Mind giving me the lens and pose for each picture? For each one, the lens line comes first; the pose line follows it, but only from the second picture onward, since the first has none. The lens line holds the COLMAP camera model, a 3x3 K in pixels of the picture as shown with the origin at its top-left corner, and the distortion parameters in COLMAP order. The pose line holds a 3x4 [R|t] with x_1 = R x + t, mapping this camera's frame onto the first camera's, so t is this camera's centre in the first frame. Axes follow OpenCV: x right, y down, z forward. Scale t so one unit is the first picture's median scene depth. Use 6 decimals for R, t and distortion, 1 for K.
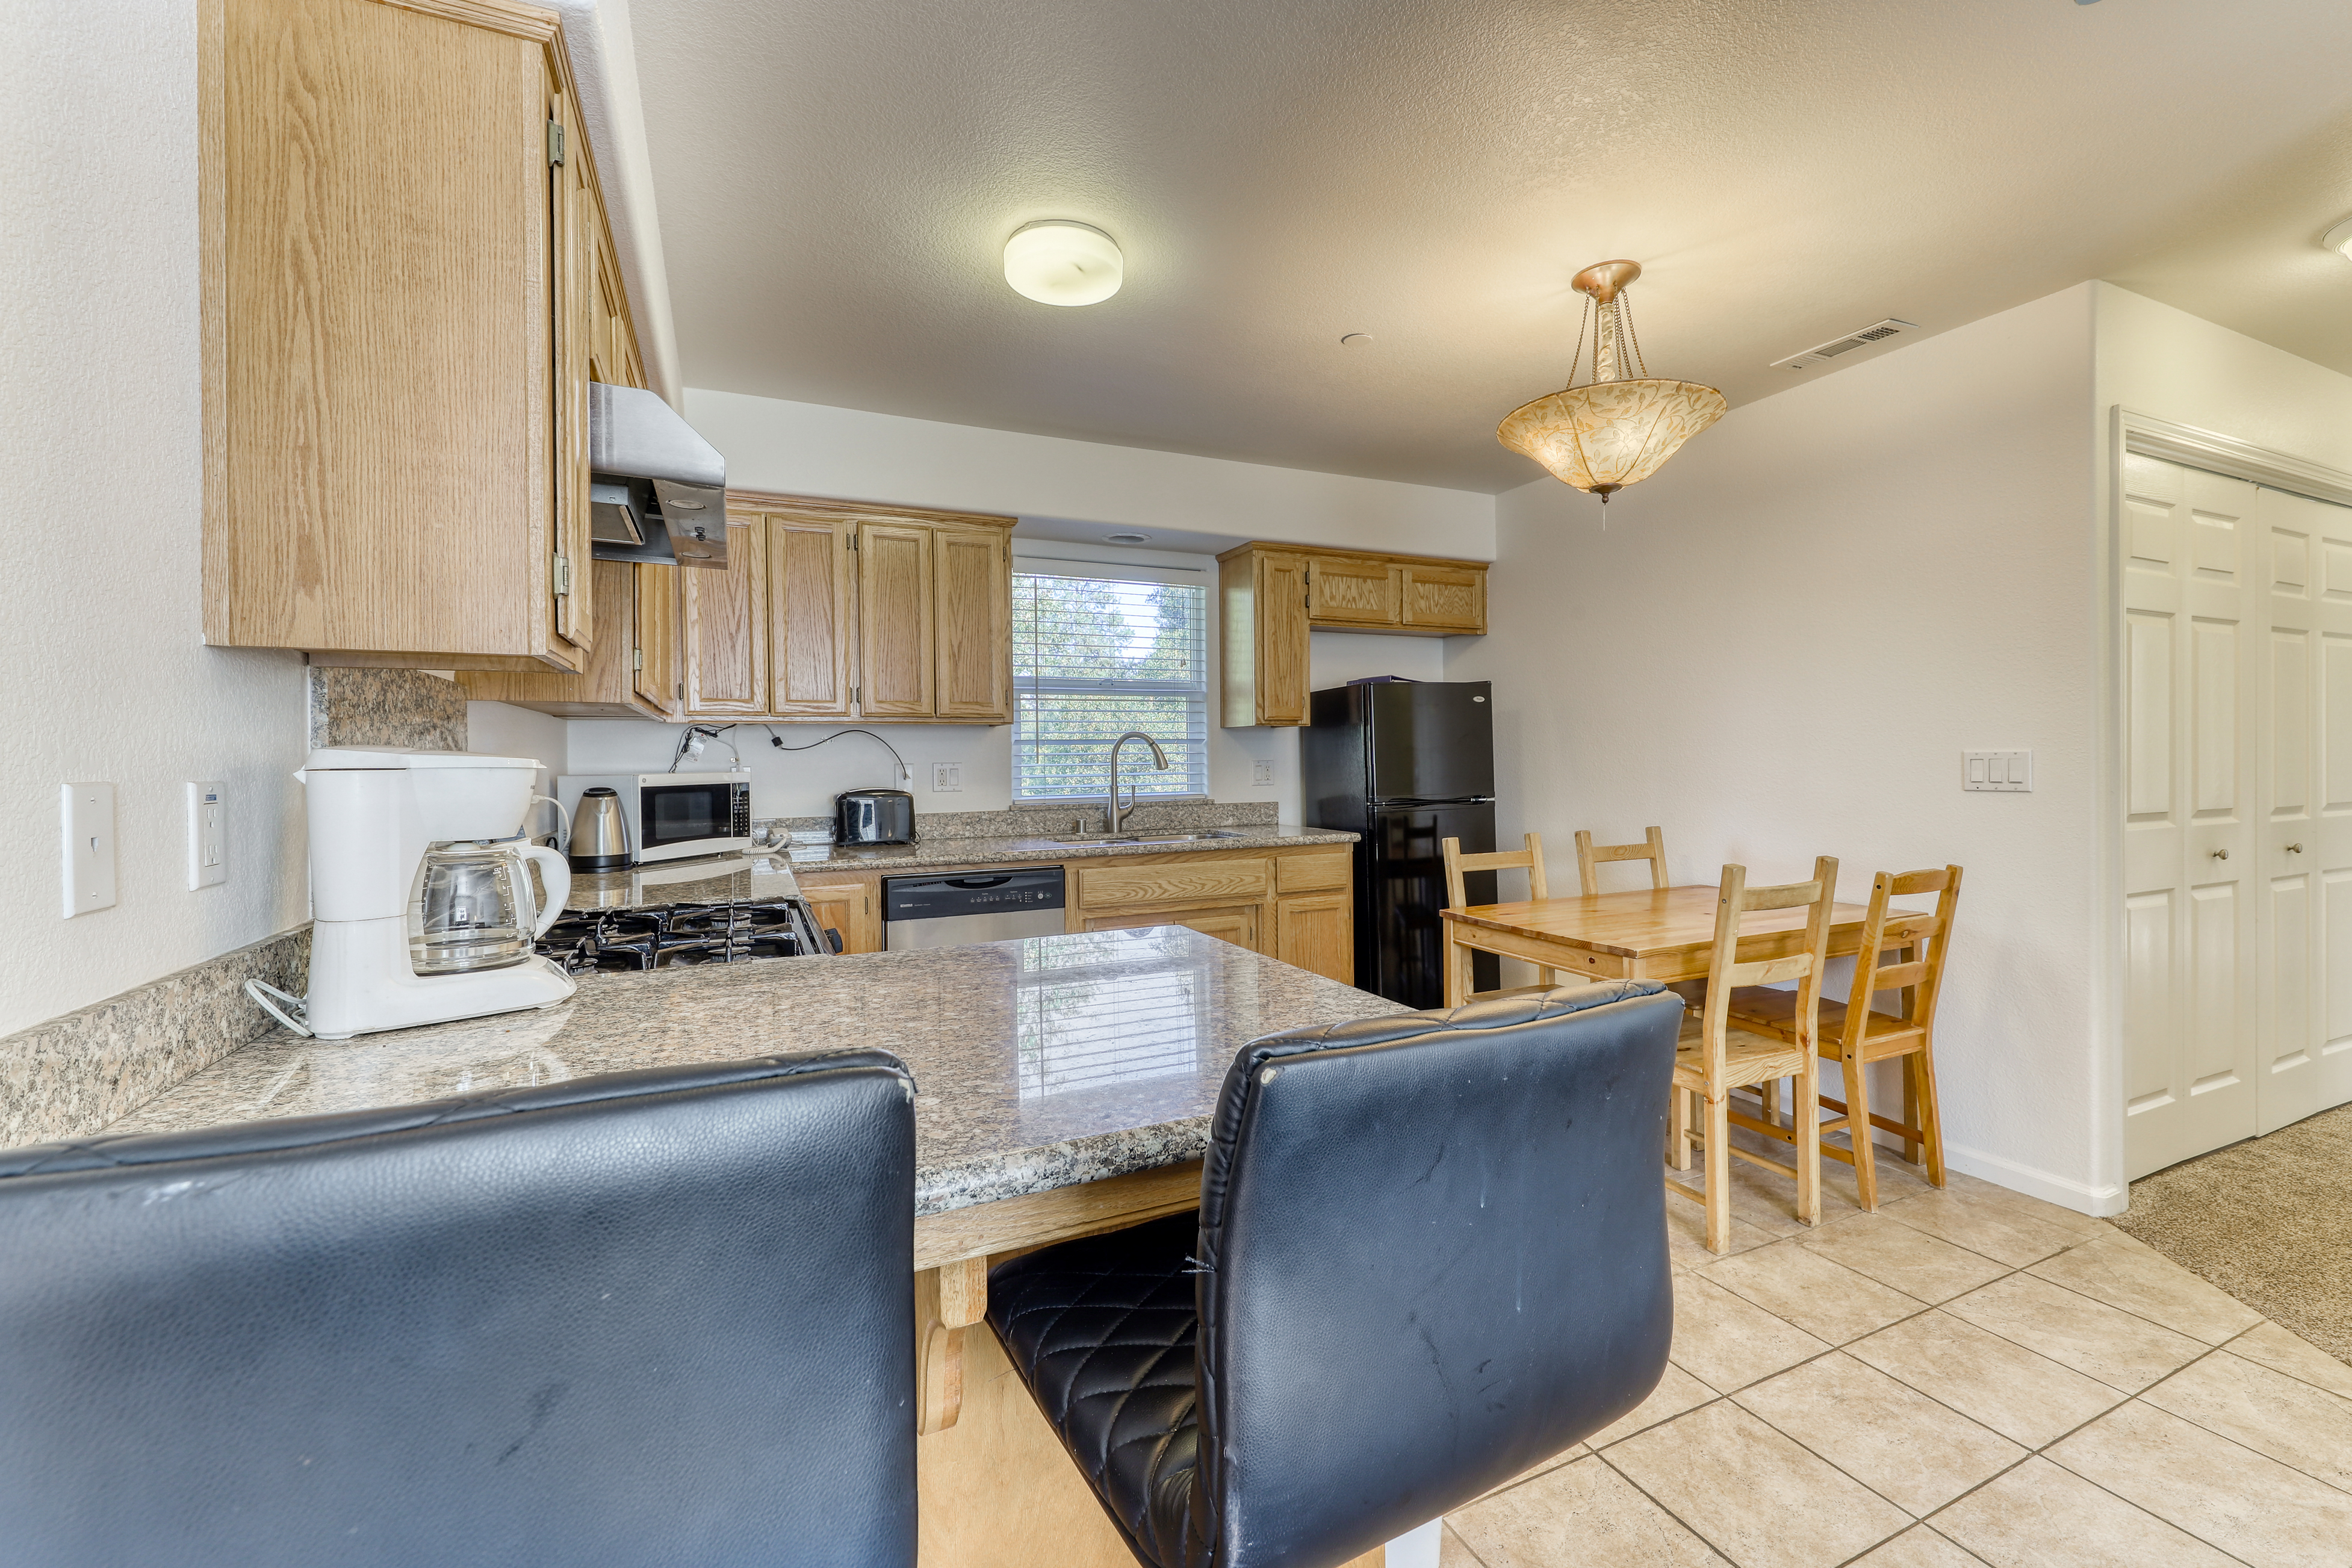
lens RADIAL K [[964.9, 0, 1176.4], [0, 964.9, 778.4], [0, 0, 1]] dist [0.003619, 0.000057]
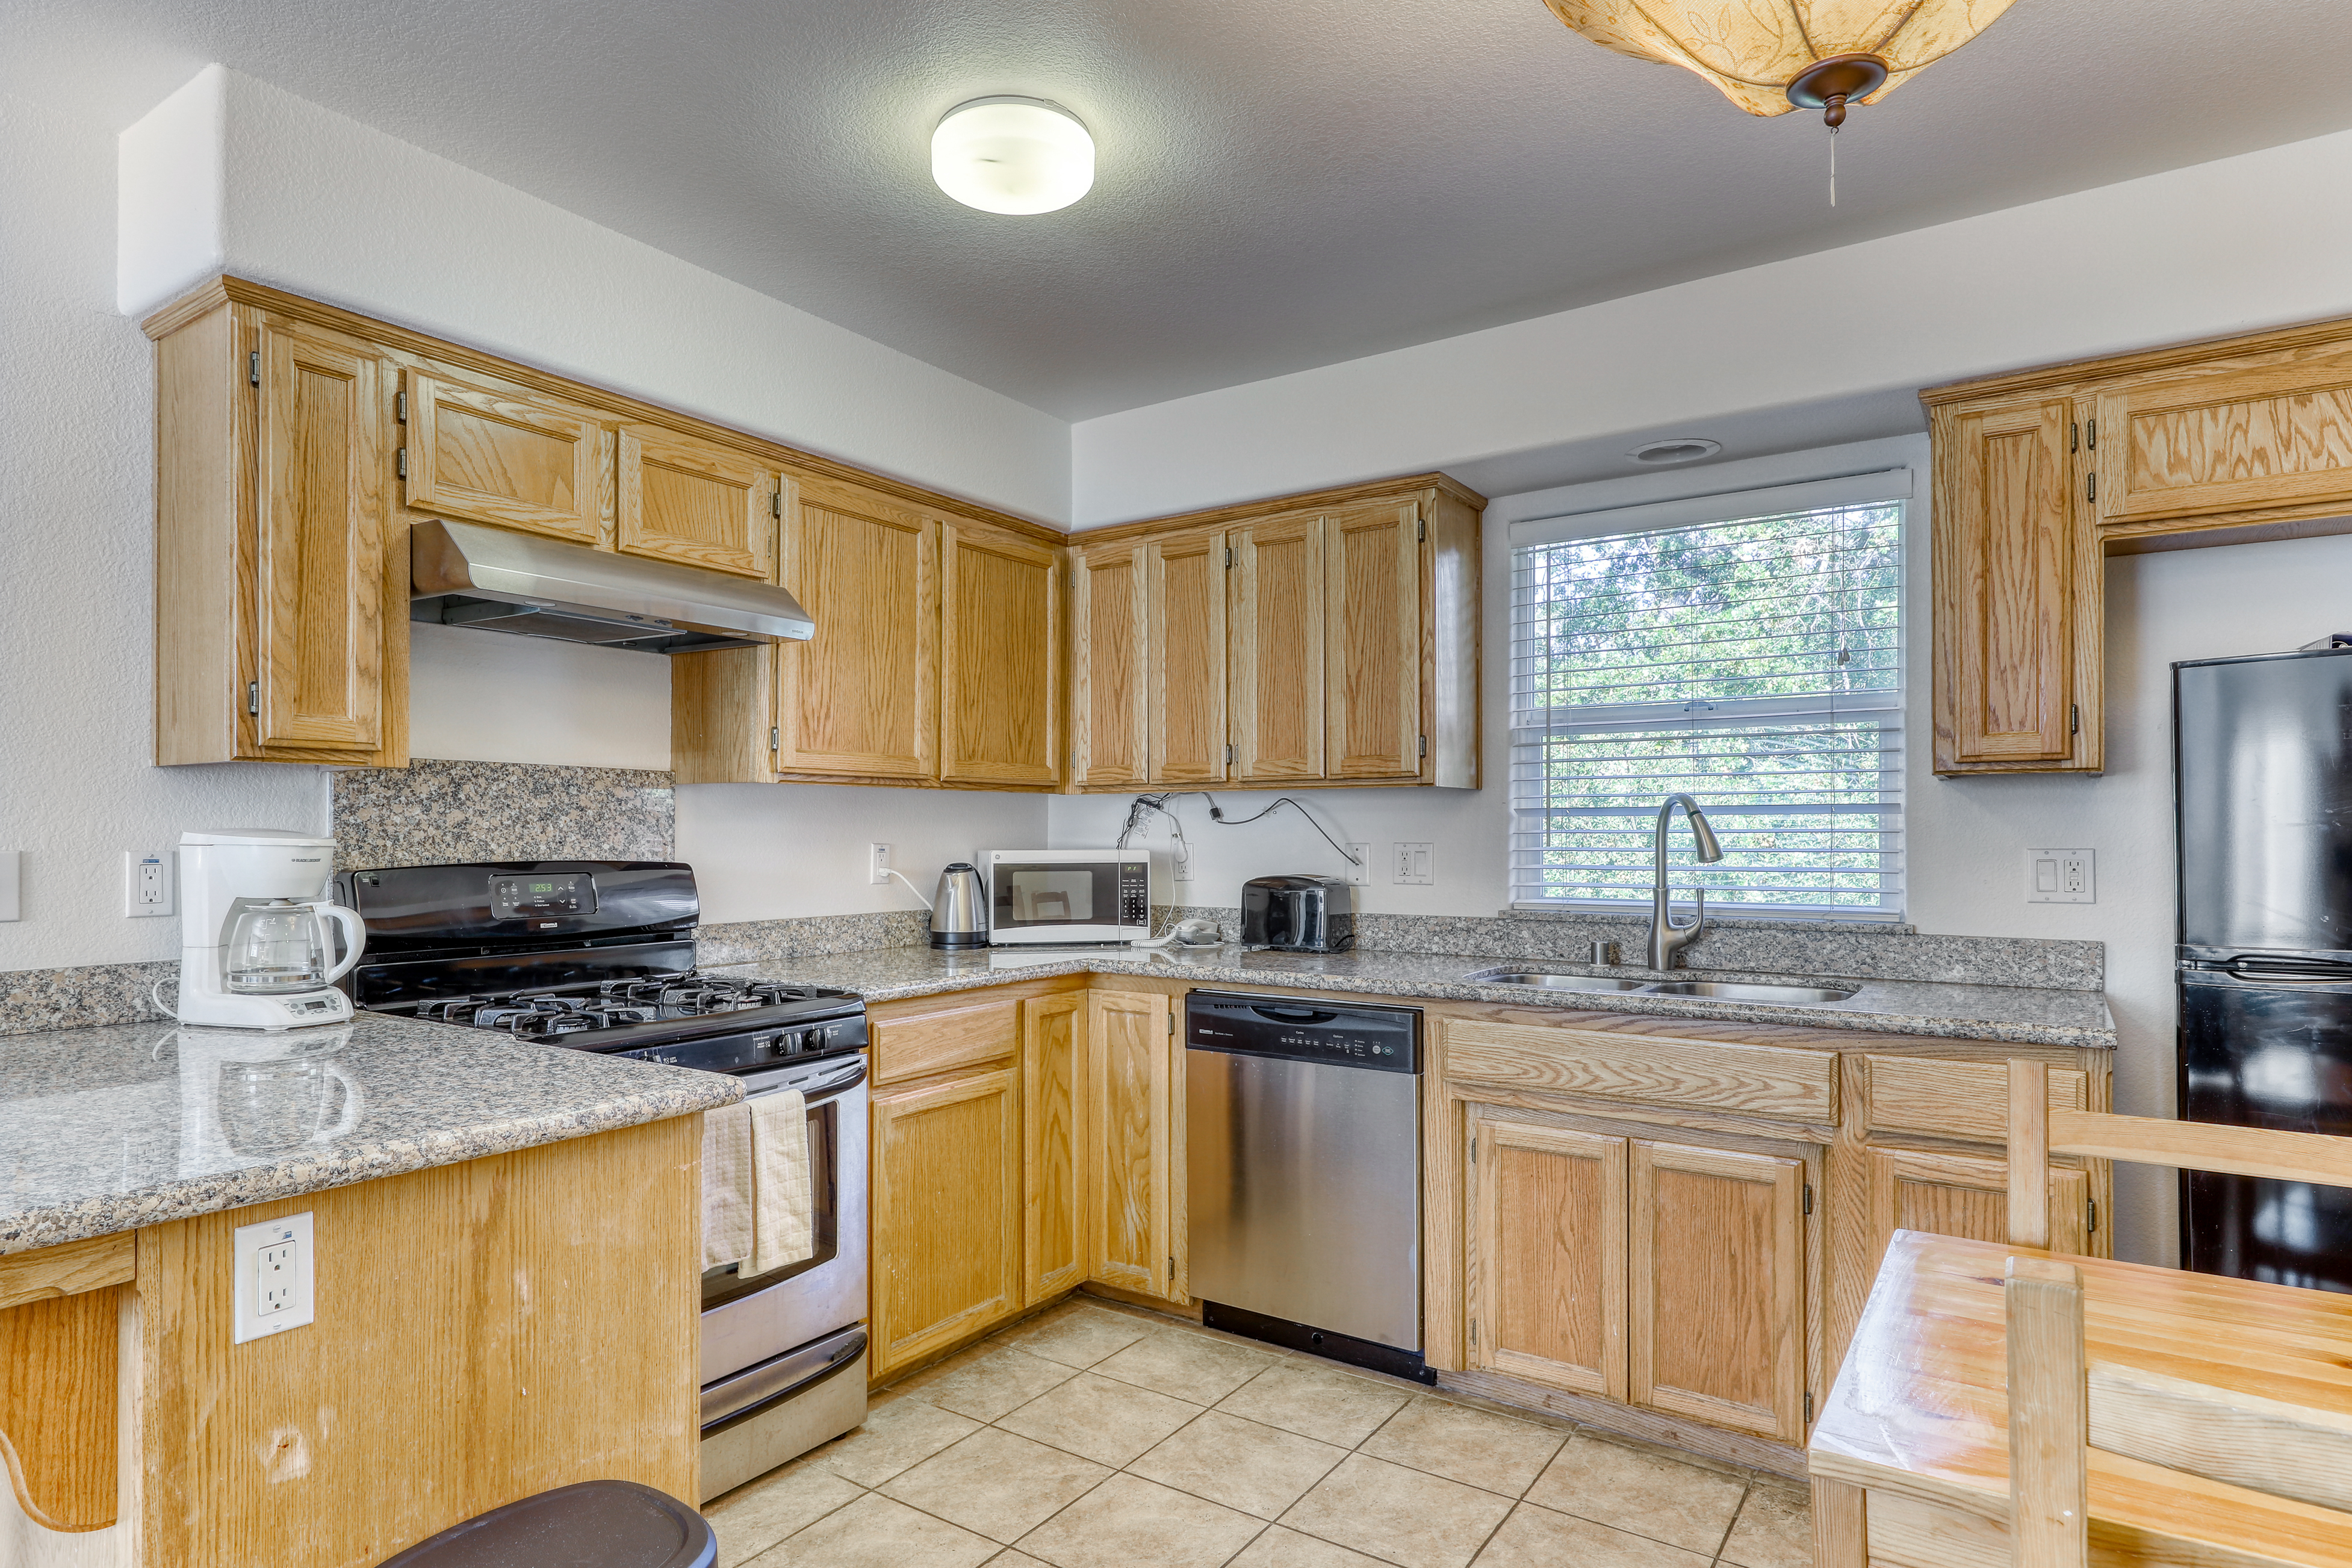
lens RADIAL K [[1297.6, 0, 1151.3], [0, 1297.6, 829.2], [0, 0, 1]] dist [0.007234, -0.000722]
pose [[0.508160, 0.009433, -0.861211, 0.493287], [-0.023445, 0.999721, -0.002883, -0.019539], [0.860943, 0.021656, 0.508239, 0.384453]]
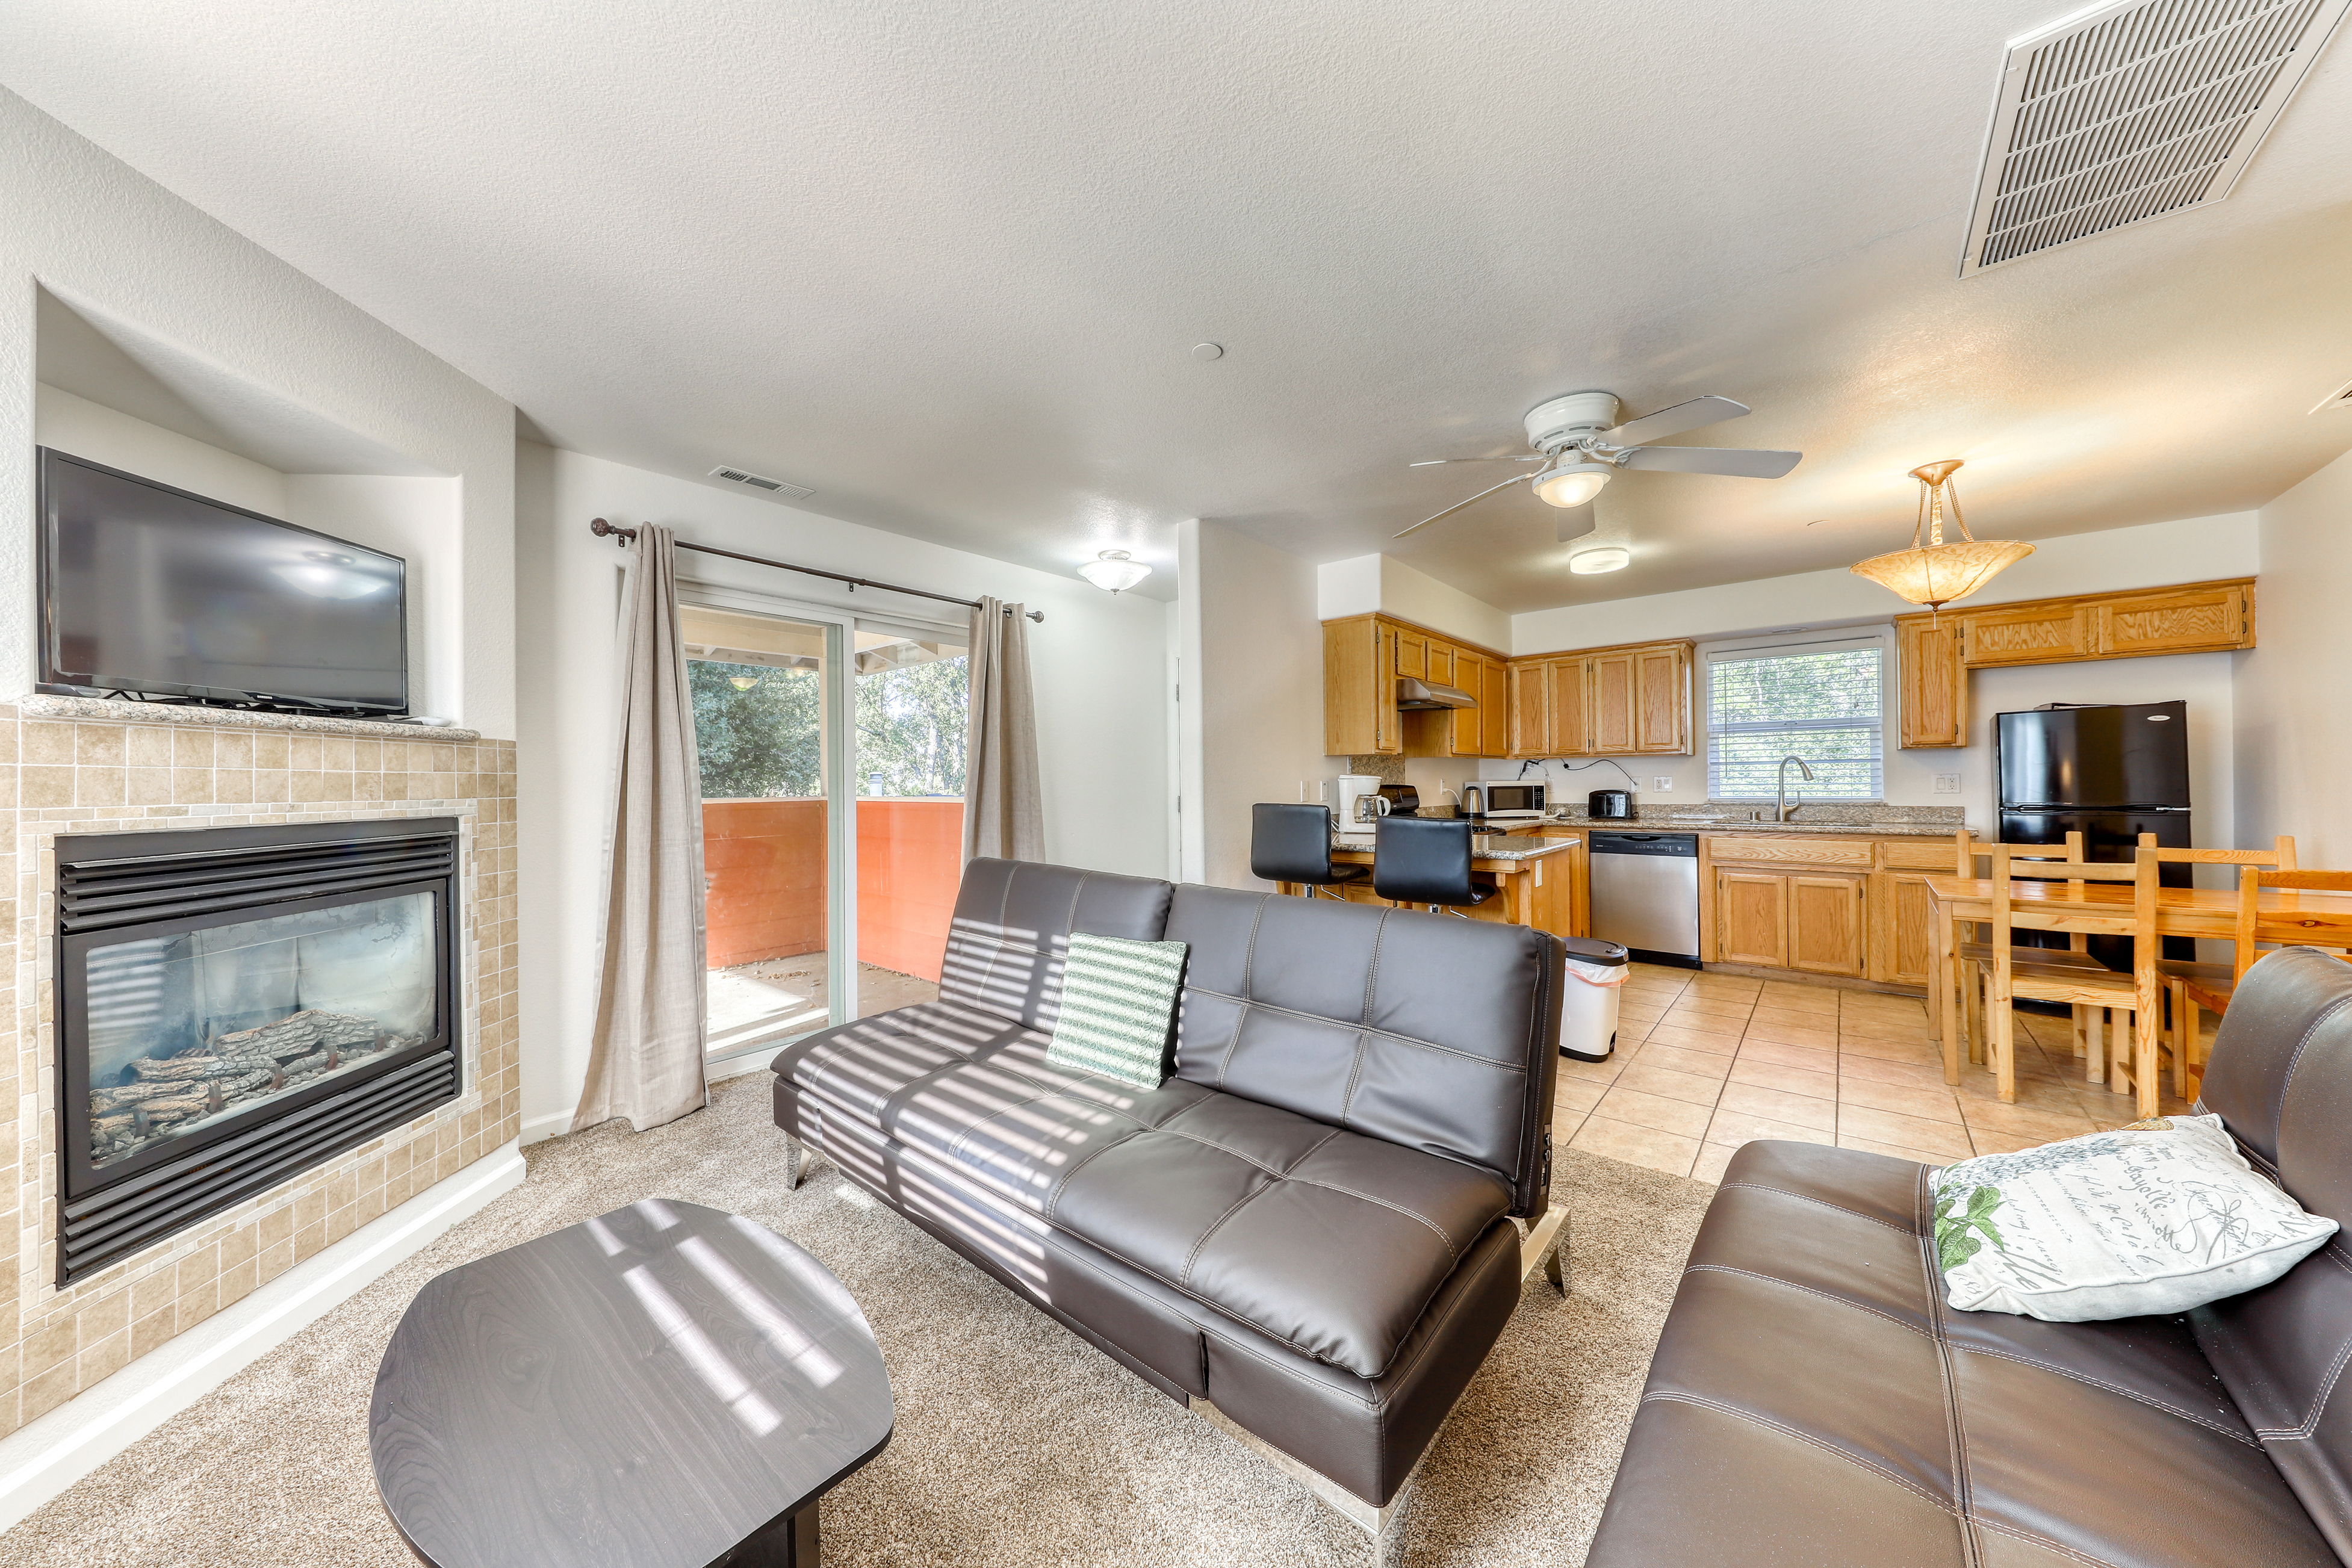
lens RADIAL K [[795.3, 0, 1172.4], [0, 795.3, 778.3], [0, 0, 1]] dist [-0.001893, -0.000182]
pose [[0.422041, 0.003058, -0.906572, 0.750337], [-0.011863, 0.999927, -0.002150, 0.002003], [0.906499, 0.011662, 0.422046, -0.465232]]
